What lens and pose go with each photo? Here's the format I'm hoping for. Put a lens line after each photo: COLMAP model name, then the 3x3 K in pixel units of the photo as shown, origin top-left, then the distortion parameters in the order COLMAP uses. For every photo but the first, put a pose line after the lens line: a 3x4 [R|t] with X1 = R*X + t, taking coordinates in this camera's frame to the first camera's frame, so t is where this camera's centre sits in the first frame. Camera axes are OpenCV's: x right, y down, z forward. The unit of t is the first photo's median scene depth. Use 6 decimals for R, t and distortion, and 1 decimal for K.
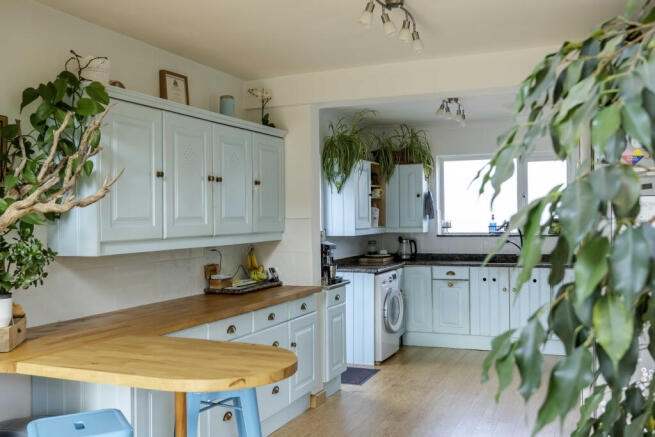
lens RADIAL K [[656.4, 0, 327.4], [0, 656.4, 219.5], [0, 0, 1]] dist [-0.000166, 0.000000]
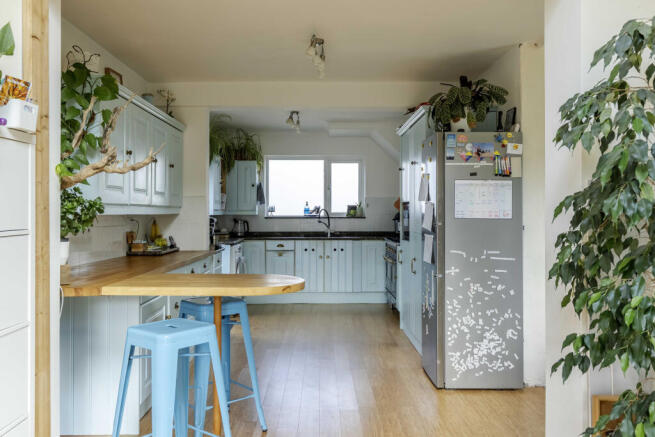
lens RADIAL K [[568.2, 0, 327.7], [0, 568.2, 213.6], [0, 0, 1]] dist [-0.005983, 0.004484]
pose [[0.917658, 0.012317, 0.397179, -0.173747], [-0.010003, 0.999919, -0.007898, 0.026449], [-0.397244, 0.003275, 0.917707, -0.069475]]
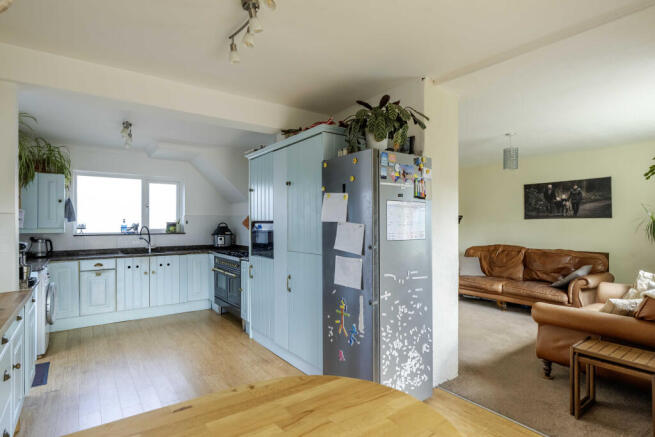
lens RADIAL K [[337.2, 0, 329.5], [0, 337.2, 224.6], [0, 0, 1]] dist [-0.009236, 0.000324]
pose [[0.509958, 0.009868, 0.860143, -0.136343], [0.000758, 0.999929, -0.011922, 0.013492], [-0.860199, 0.006732, 0.509914, 0.299189]]
